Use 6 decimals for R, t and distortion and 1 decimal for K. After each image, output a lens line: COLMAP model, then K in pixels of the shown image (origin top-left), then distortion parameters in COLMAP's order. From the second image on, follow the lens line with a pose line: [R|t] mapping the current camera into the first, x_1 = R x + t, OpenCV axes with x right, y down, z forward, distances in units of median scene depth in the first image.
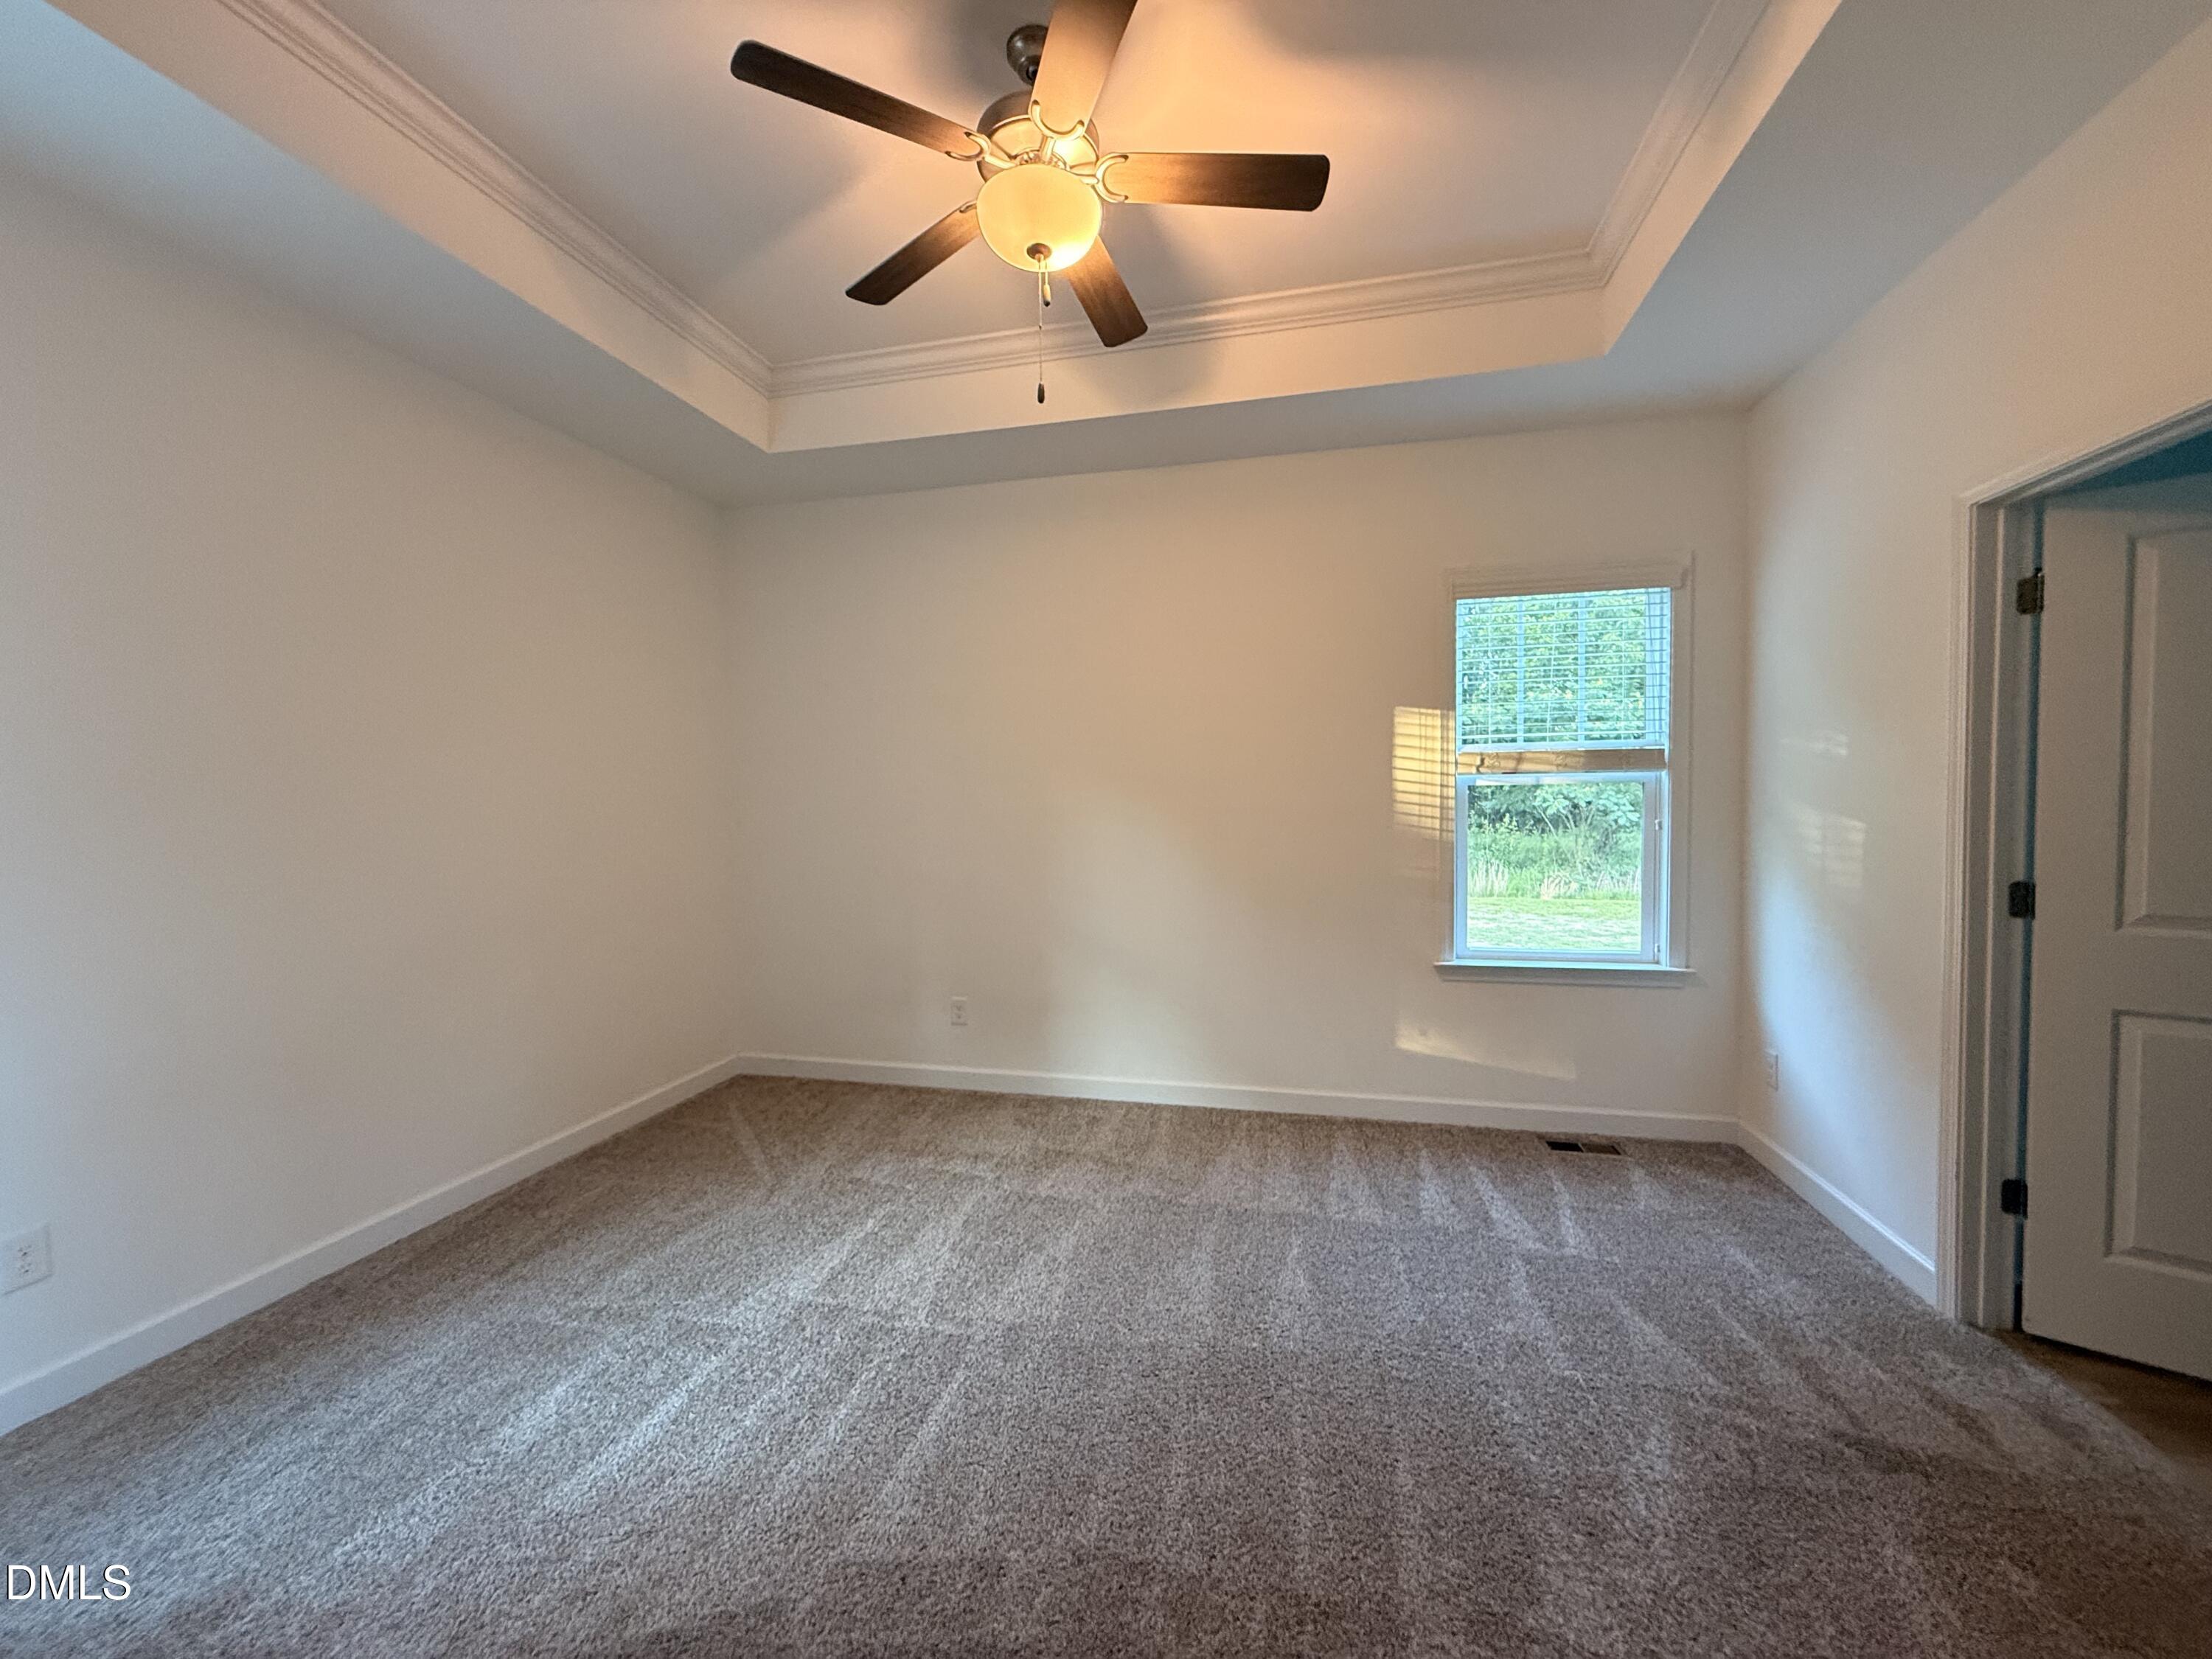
lens RADIAL K [[877.9, 0, 1106.0], [0, 877.9, 829.5], [0, 0, 1]] dist [-0.000302, 0.000009]
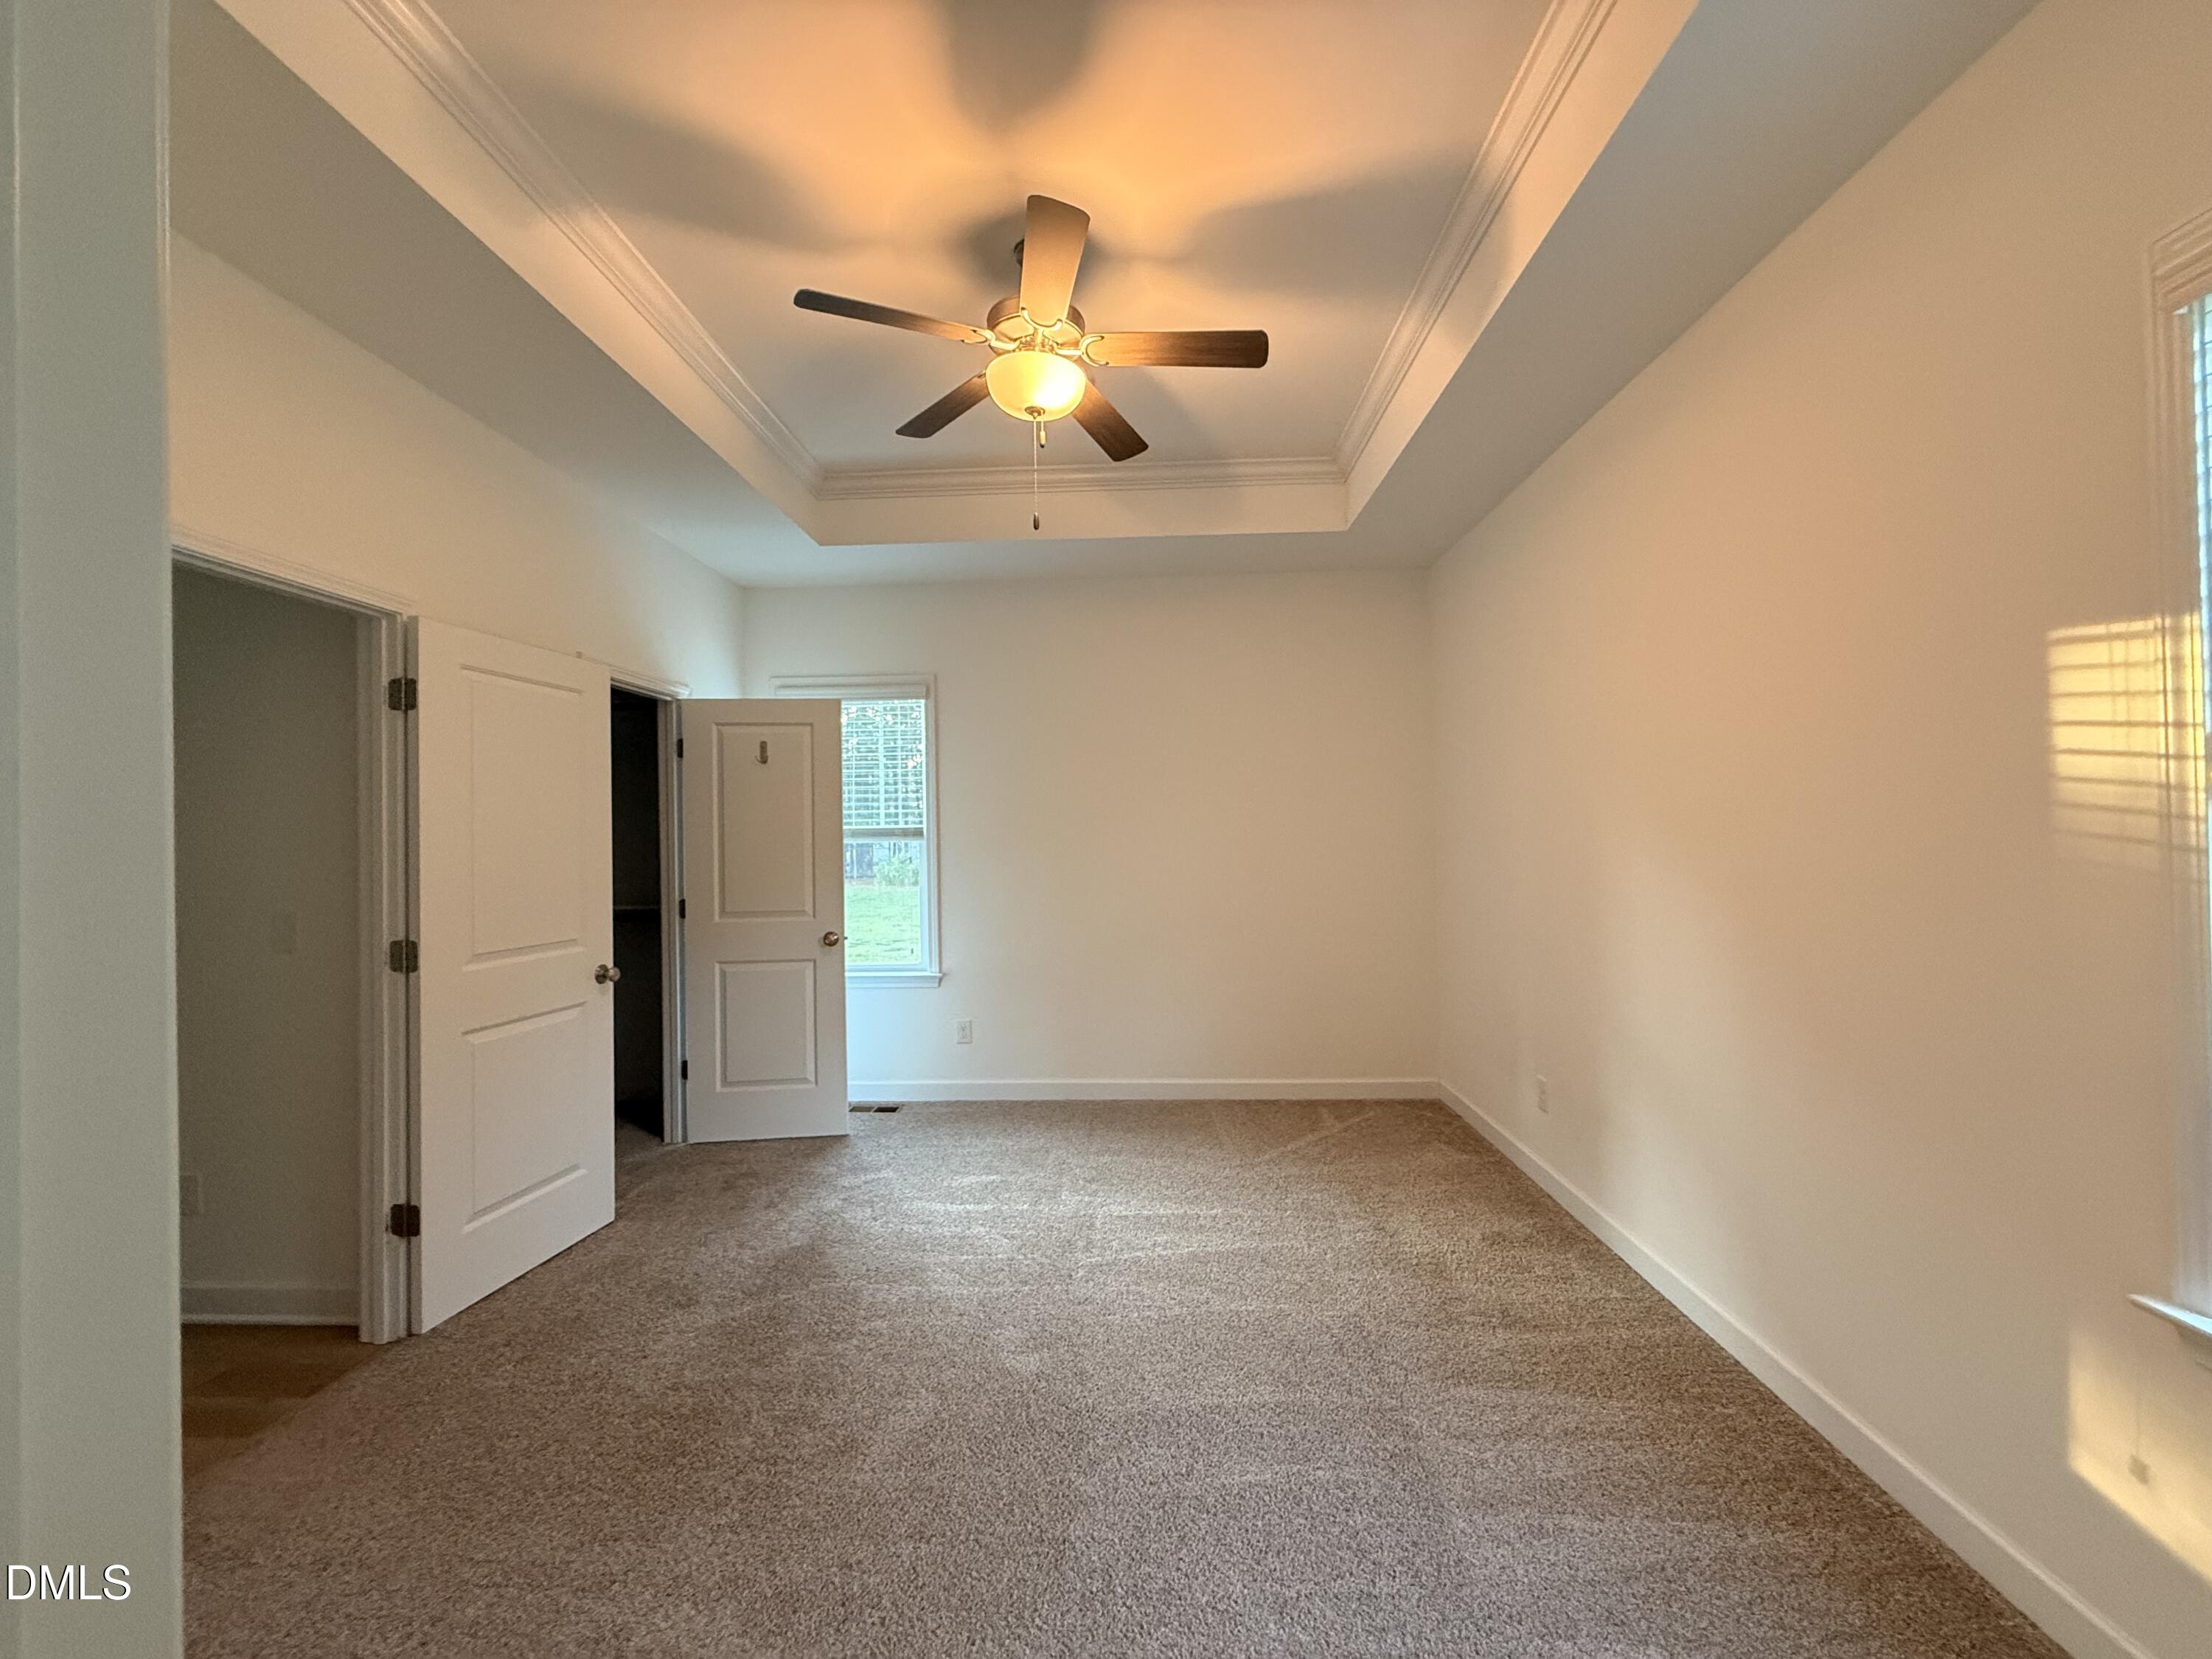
lens RADIAL K [[877.9, 0, 1106.0], [0, 877.9, 829.5], [0, 0, 1]] dist [-0.000302, 0.000009]
pose [[0.192640, -0.001559, -0.981268, 0.925628], [-0.024855, 0.999670, -0.006468, -0.045619], [0.980955, 0.025635, 0.192538, 0.693122]]
